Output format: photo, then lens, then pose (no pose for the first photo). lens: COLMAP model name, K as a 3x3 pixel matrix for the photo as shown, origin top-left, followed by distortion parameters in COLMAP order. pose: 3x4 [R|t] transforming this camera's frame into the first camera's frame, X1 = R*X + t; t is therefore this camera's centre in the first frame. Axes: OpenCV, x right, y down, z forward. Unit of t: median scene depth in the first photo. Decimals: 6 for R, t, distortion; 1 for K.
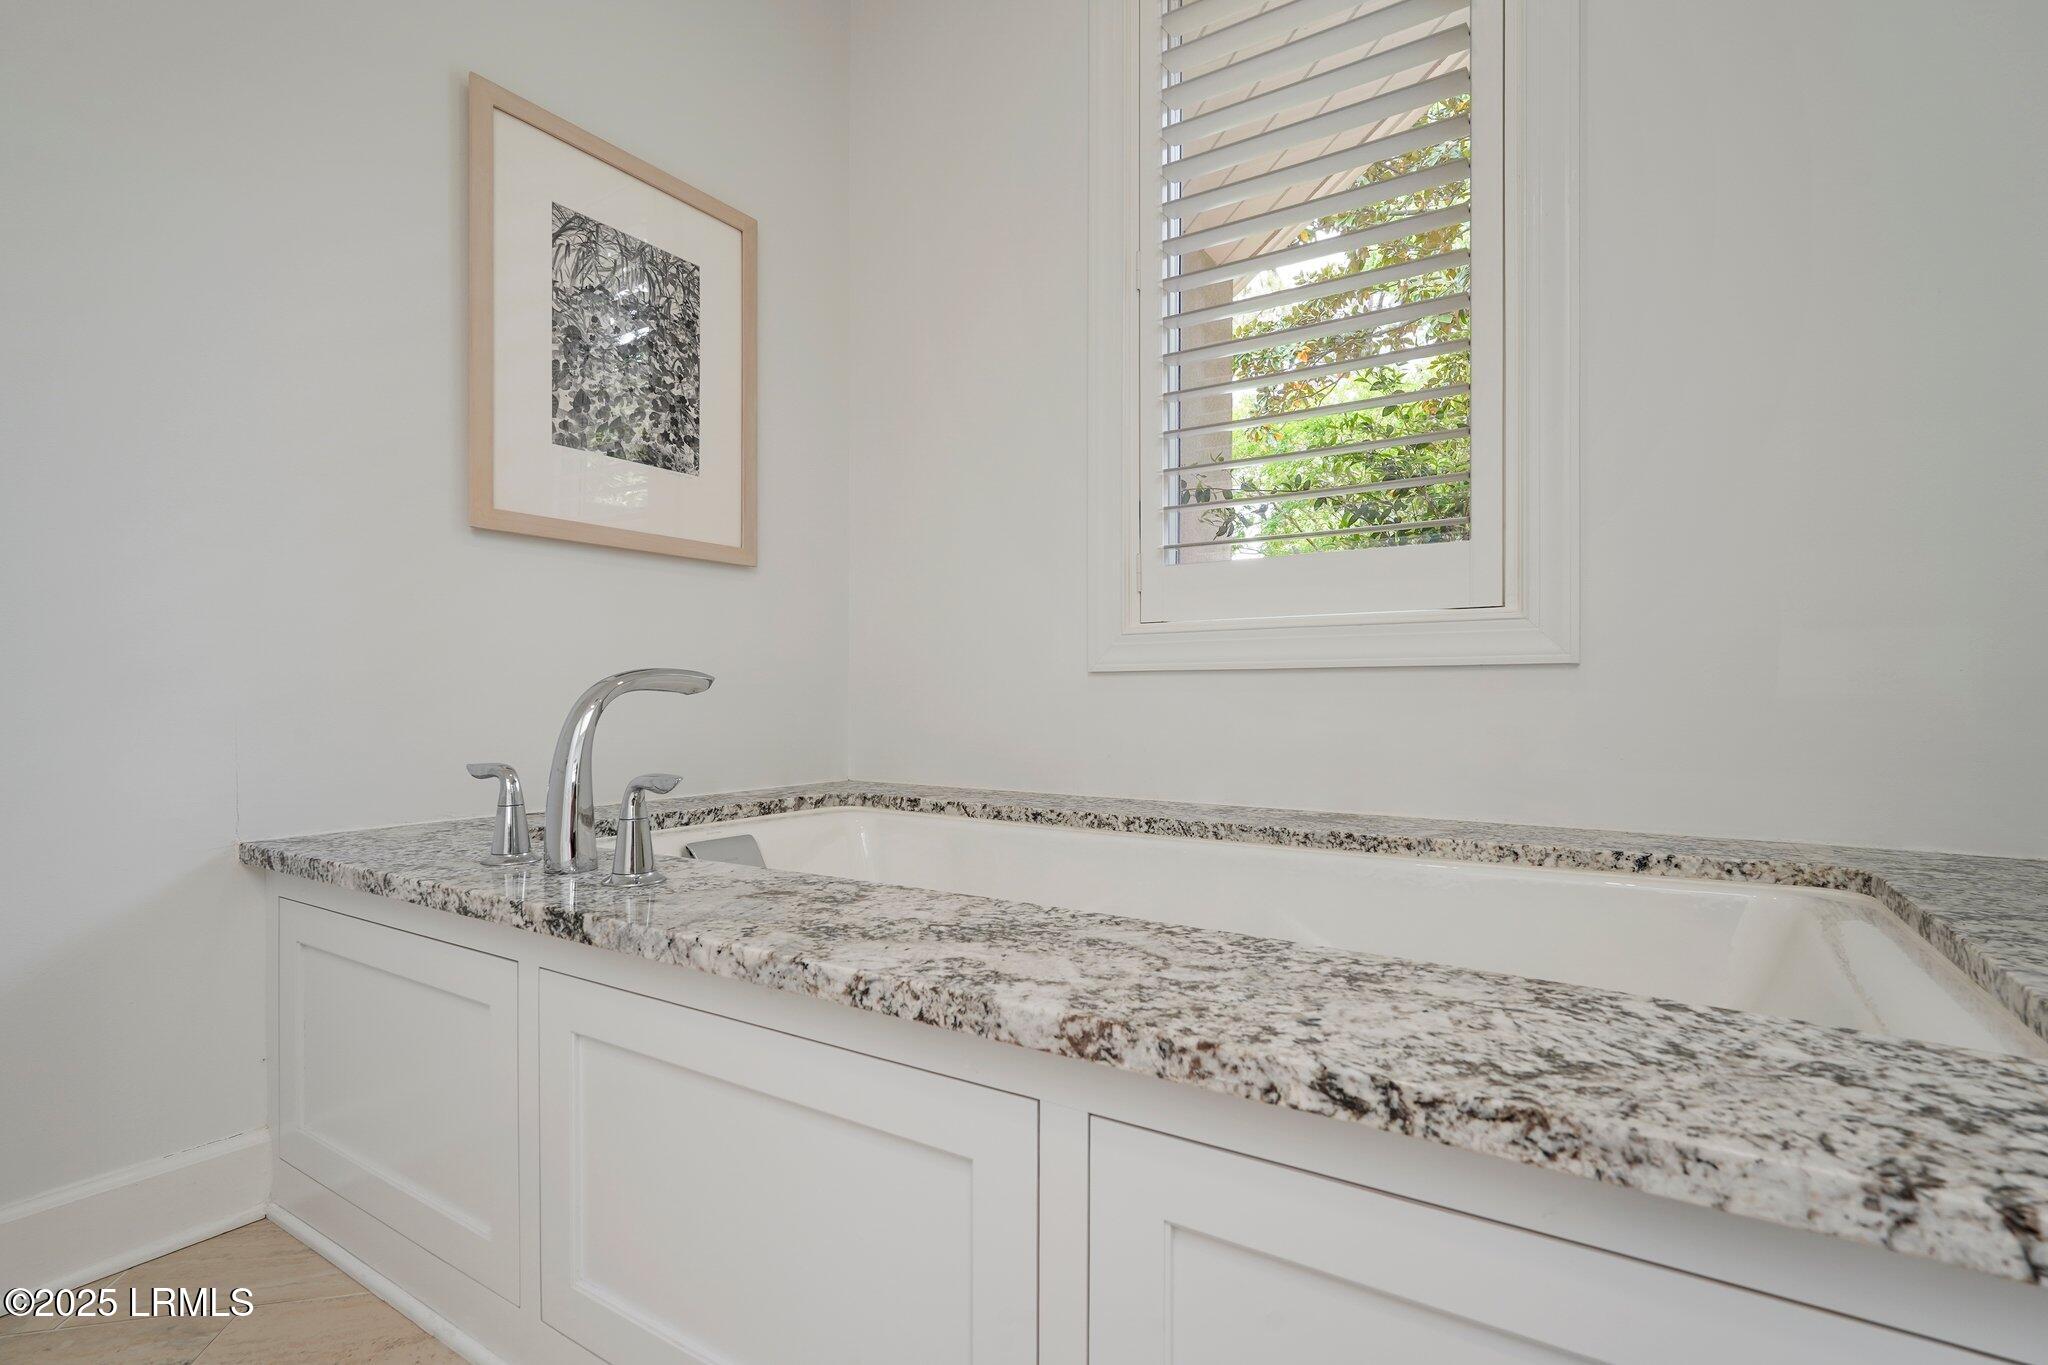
lens RADIAL K [[968.3, 0, 1016.1], [0, 968.3, 678.7], [0, 0, 1]] dist [0.000495, 0.000519]
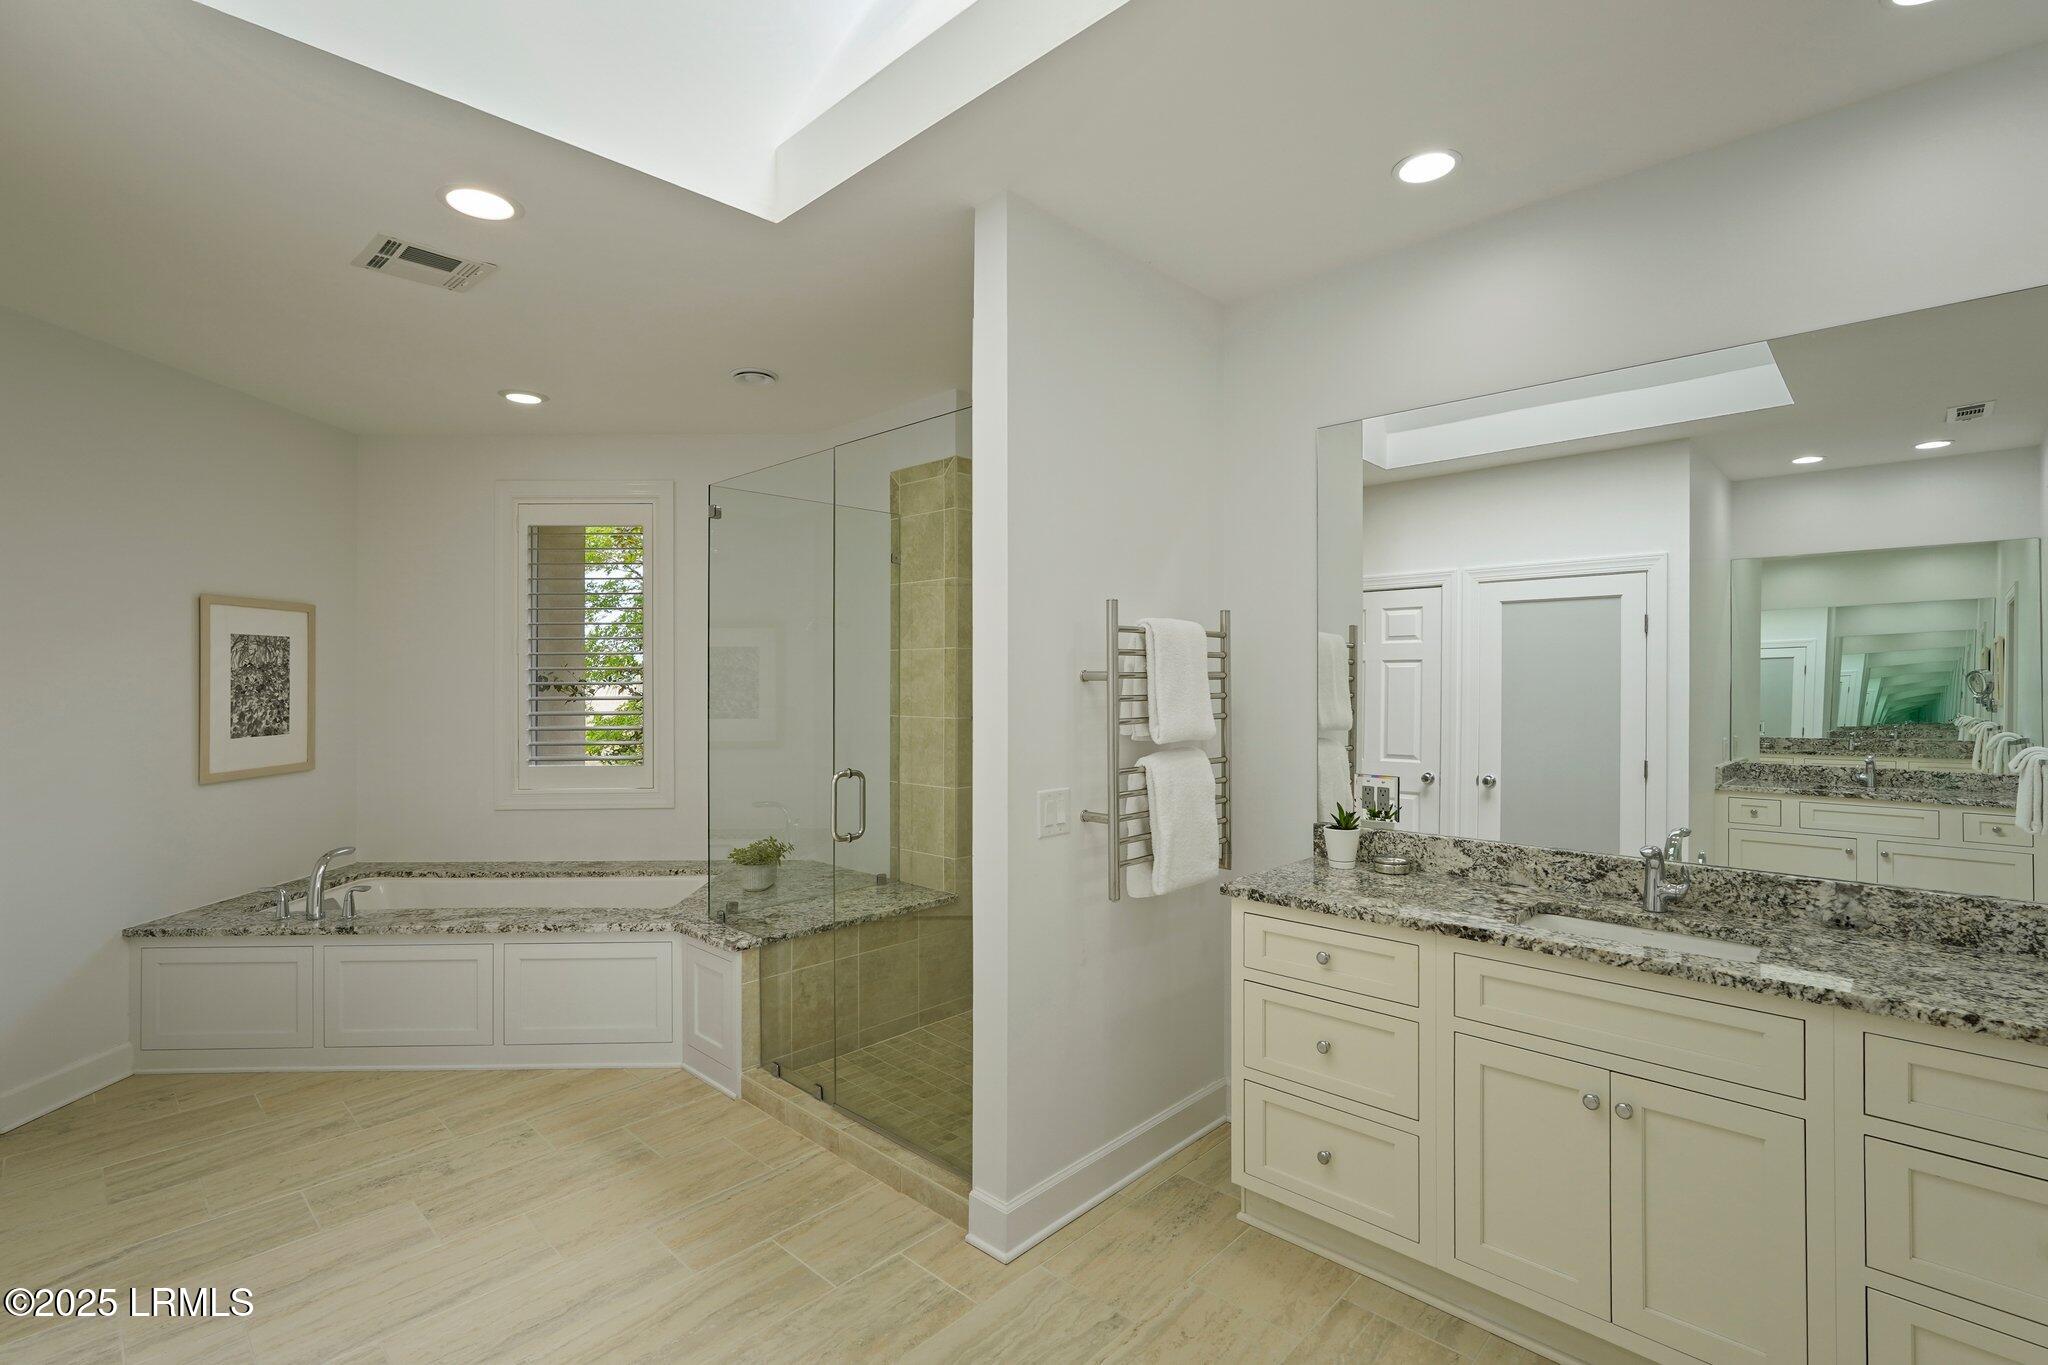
lens RADIAL K [[937.8, 0, 988.5], [0, 937.8, 682.1], [0, 0, 1]] dist [0.002727, -0.000047]
pose [[0.836093, -0.007619, 0.548535, -0.197148], [-0.002638, 0.999836, 0.017910, -0.416352], [-0.548582, -0.016421, 0.835936, -1.810312]]
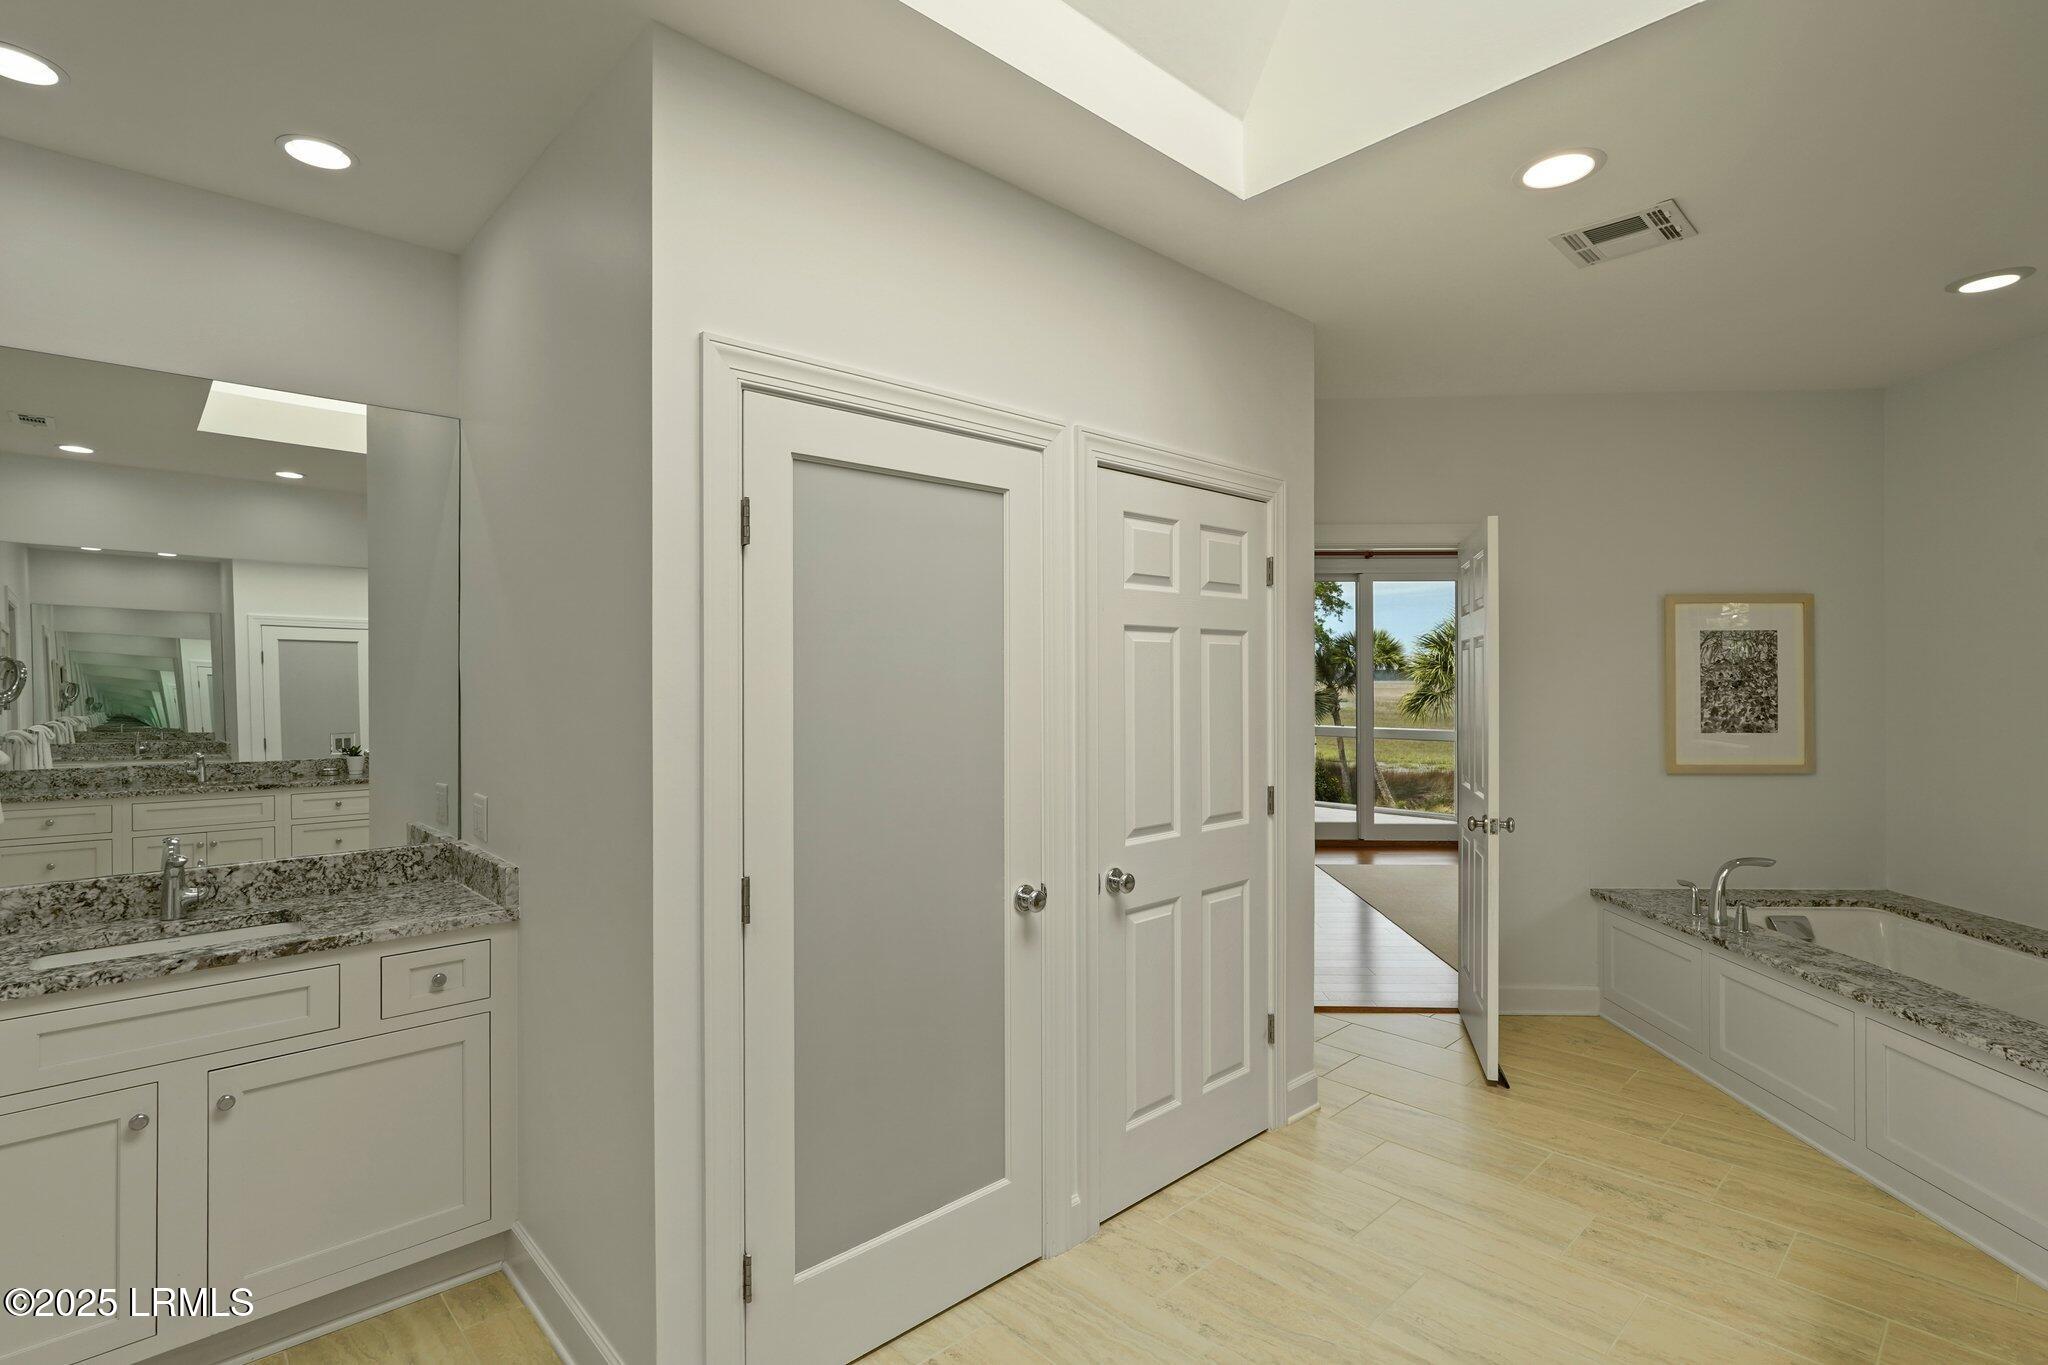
lens RADIAL K [[949.7, 0, 1024.0], [0, 949.7, 682.5], [0, 0, 1]] dist [-0.016145, -0.000207]
pose [[0.515848, -0.000990, -0.856679, 0.620368], [0.015769, 0.999841, 0.008340, -0.405656], [0.856535, -0.017812, 0.515782, -1.557018]]
